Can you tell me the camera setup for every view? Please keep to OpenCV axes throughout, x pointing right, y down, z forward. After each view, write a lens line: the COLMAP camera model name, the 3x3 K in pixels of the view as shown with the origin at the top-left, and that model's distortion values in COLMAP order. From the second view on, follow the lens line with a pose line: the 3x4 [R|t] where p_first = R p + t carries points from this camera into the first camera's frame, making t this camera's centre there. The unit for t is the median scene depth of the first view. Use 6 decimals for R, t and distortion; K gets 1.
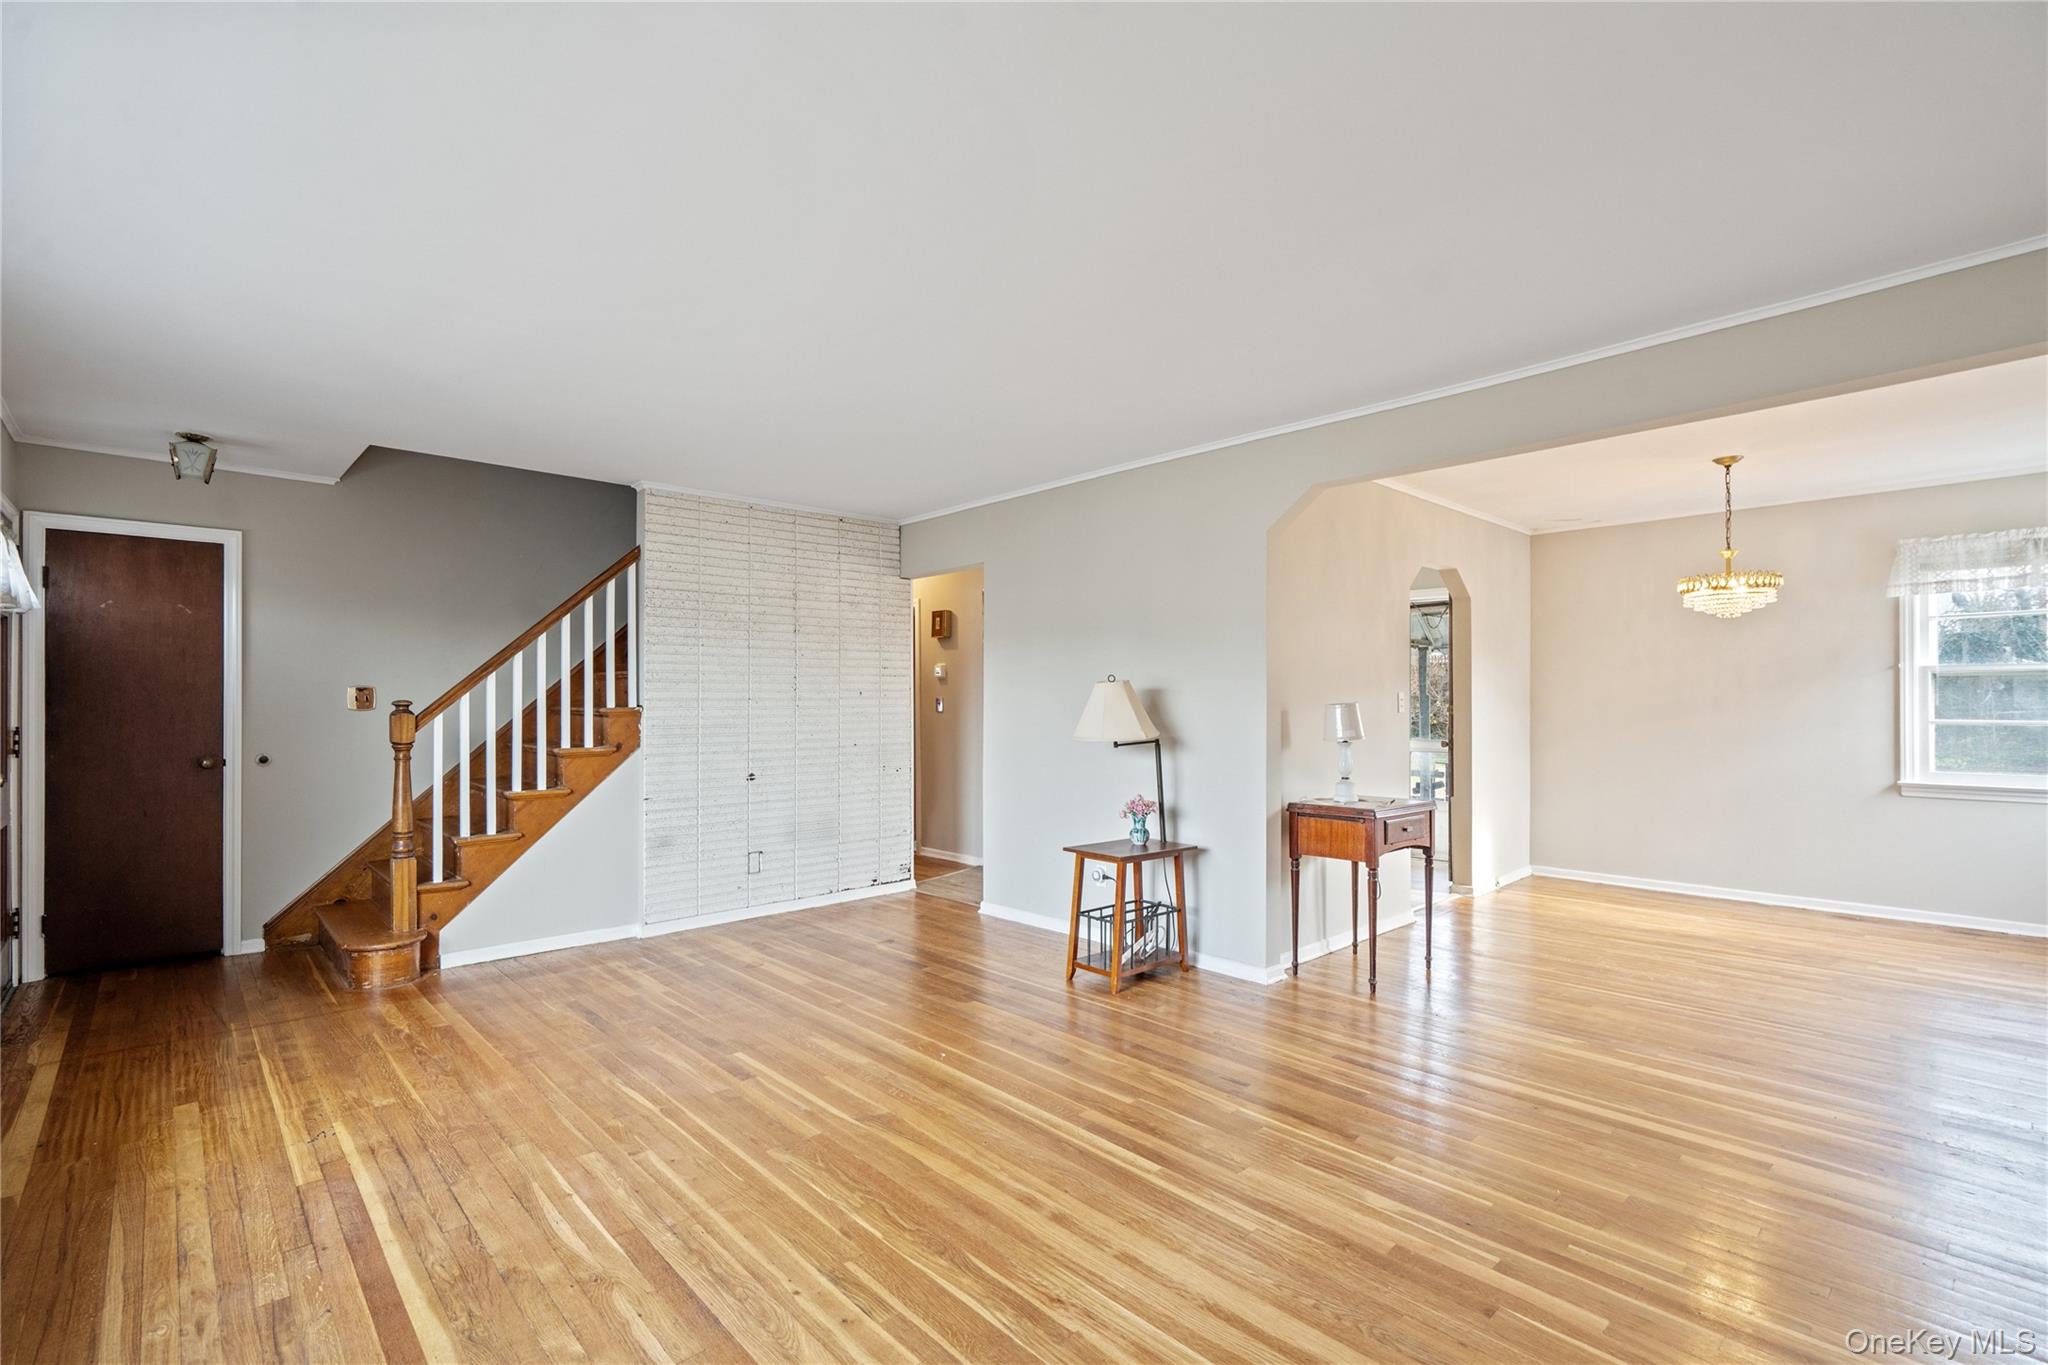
lens RADIAL K [[927.7, 0, 1013.2], [0, 927.7, 692.8], [0, 0, 1]] dist [-0.002717, 0.000212]
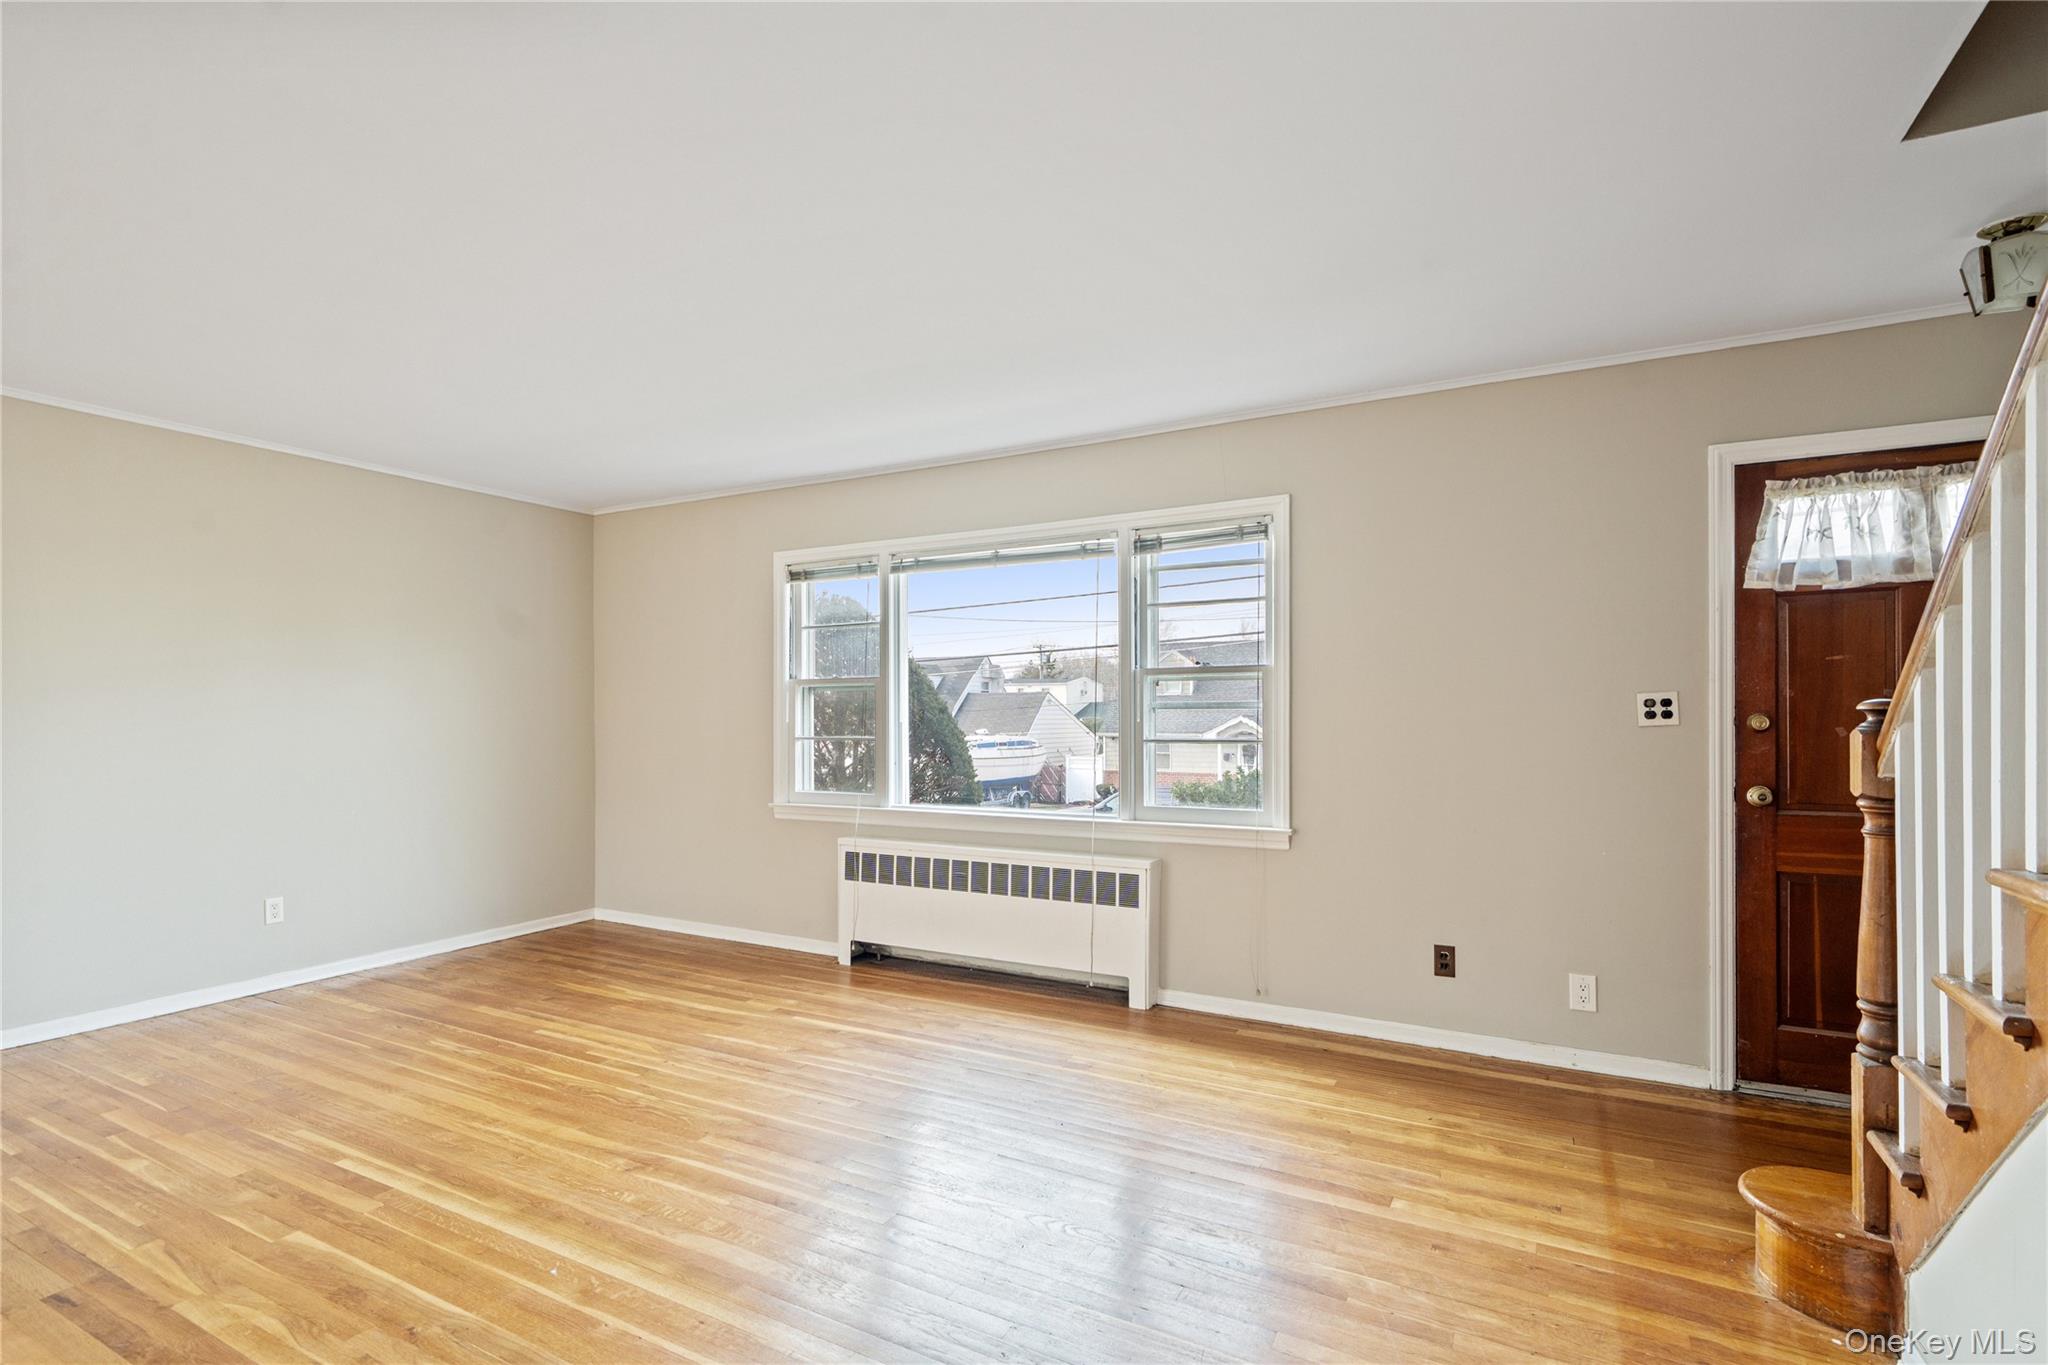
lens RADIAL K [[973.6, 0, 1017.9], [0, 973.6, 713.5], [0, 0, 1]] dist [0.000456, 0.000497]
pose [[-0.946334, 0.005312, -0.323147, -0.114522], [0.007297, 0.999961, -0.004930, 0.012144], [0.323108, -0.007023, -0.946336, 1.224559]]
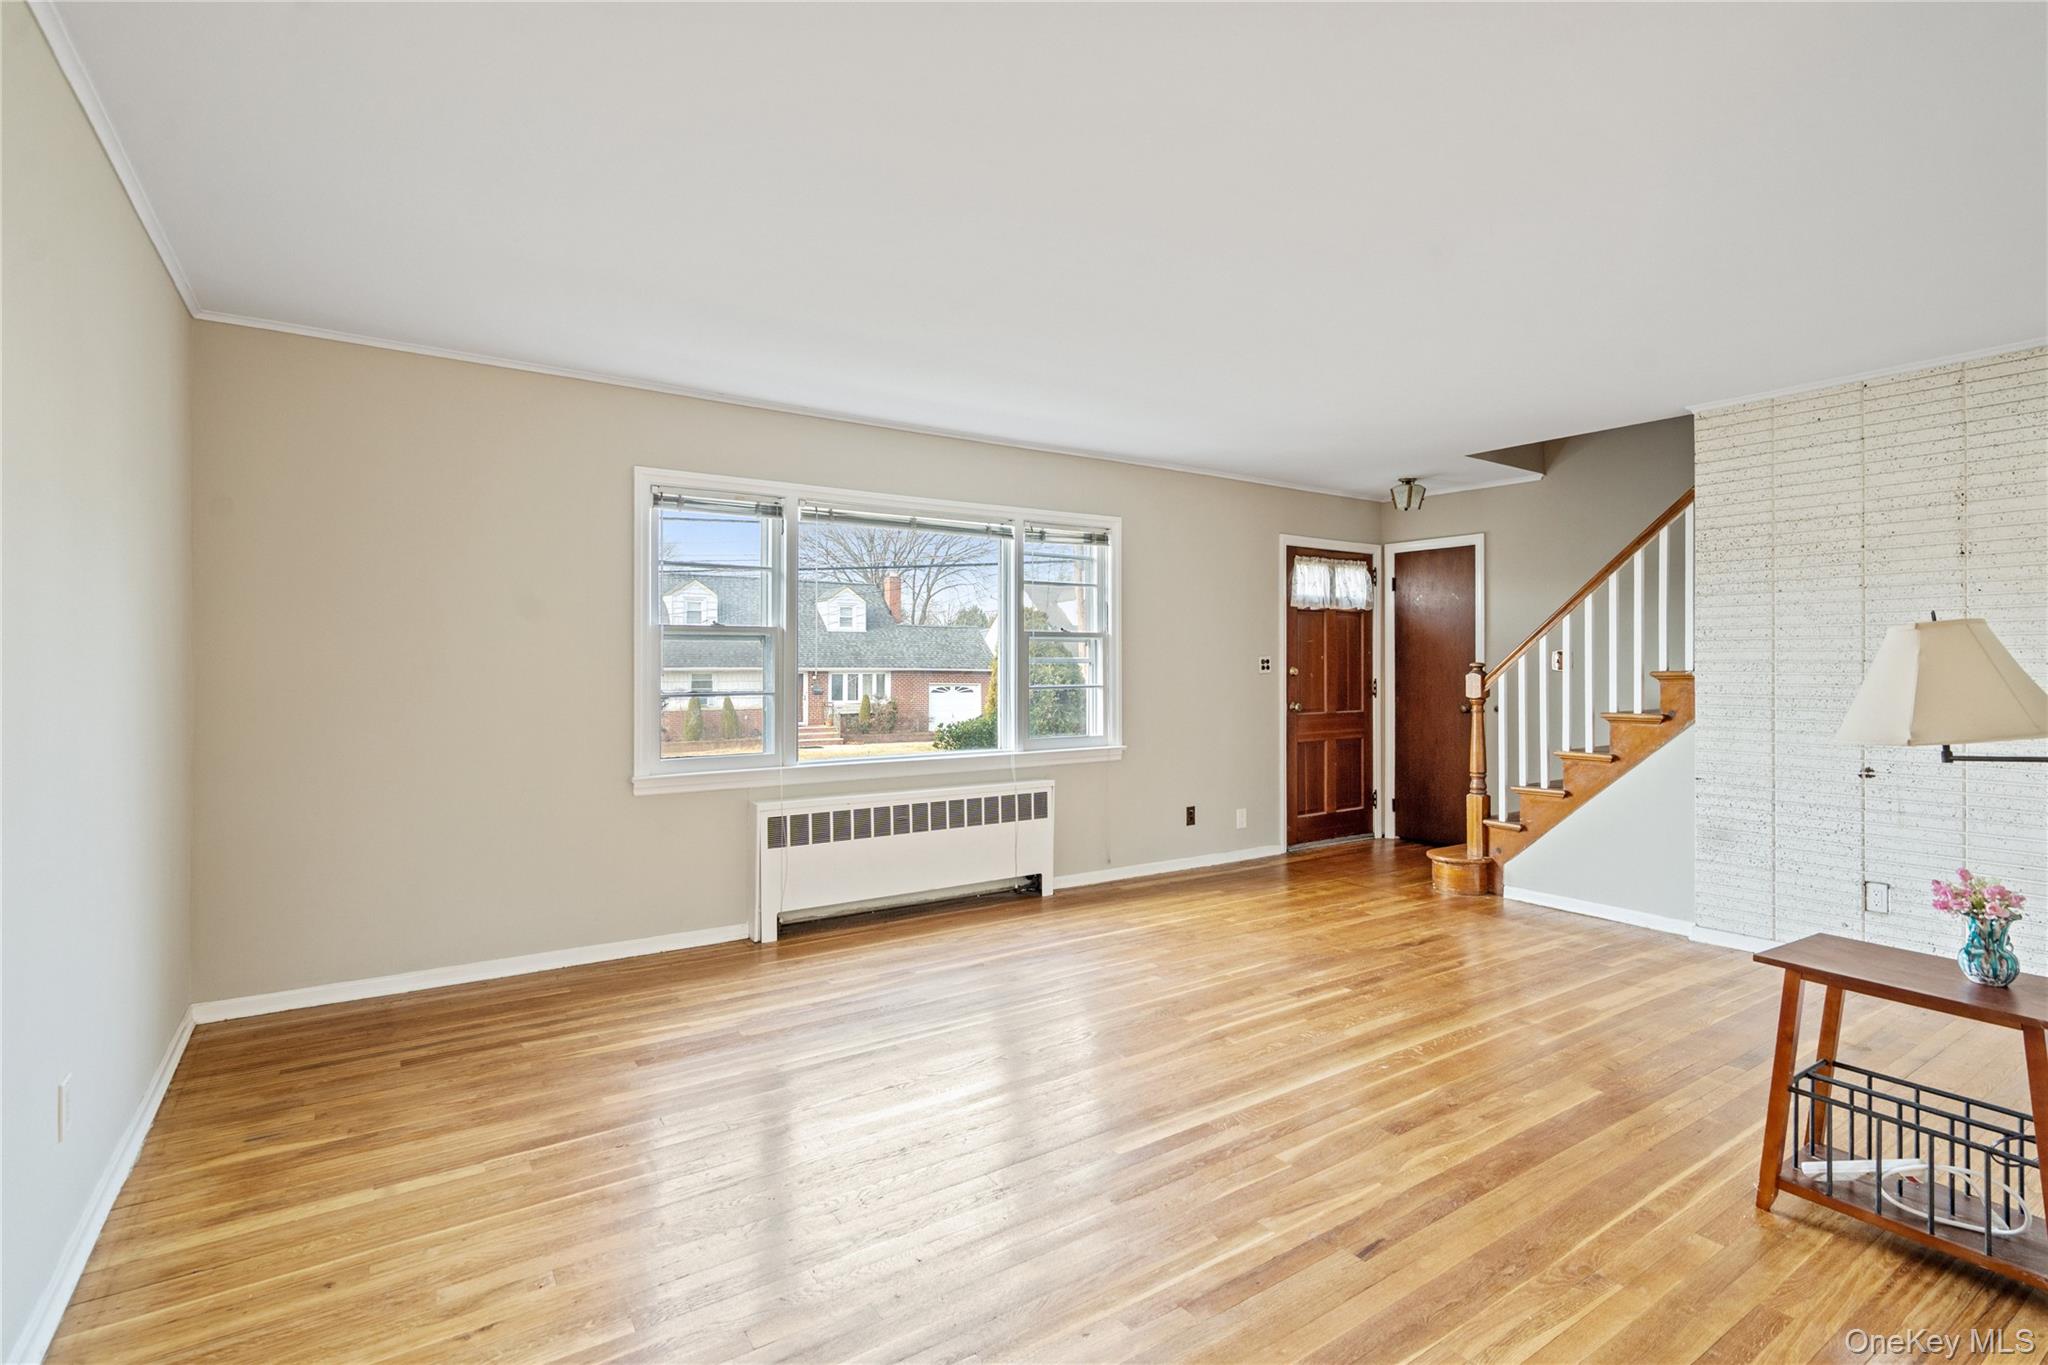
lens RADIAL K [[971.3, 0, 1027.5], [0, 971.3, 663.9], [0, 0, 1]] dist [-0.004016, -0.000670]
pose [[-0.144502, 0.002426, -0.989502, 0.623186], [0.007530, 0.999971, 0.001352, 0.003581], [0.989476, -0.007255, -0.144516, 0.567701]]
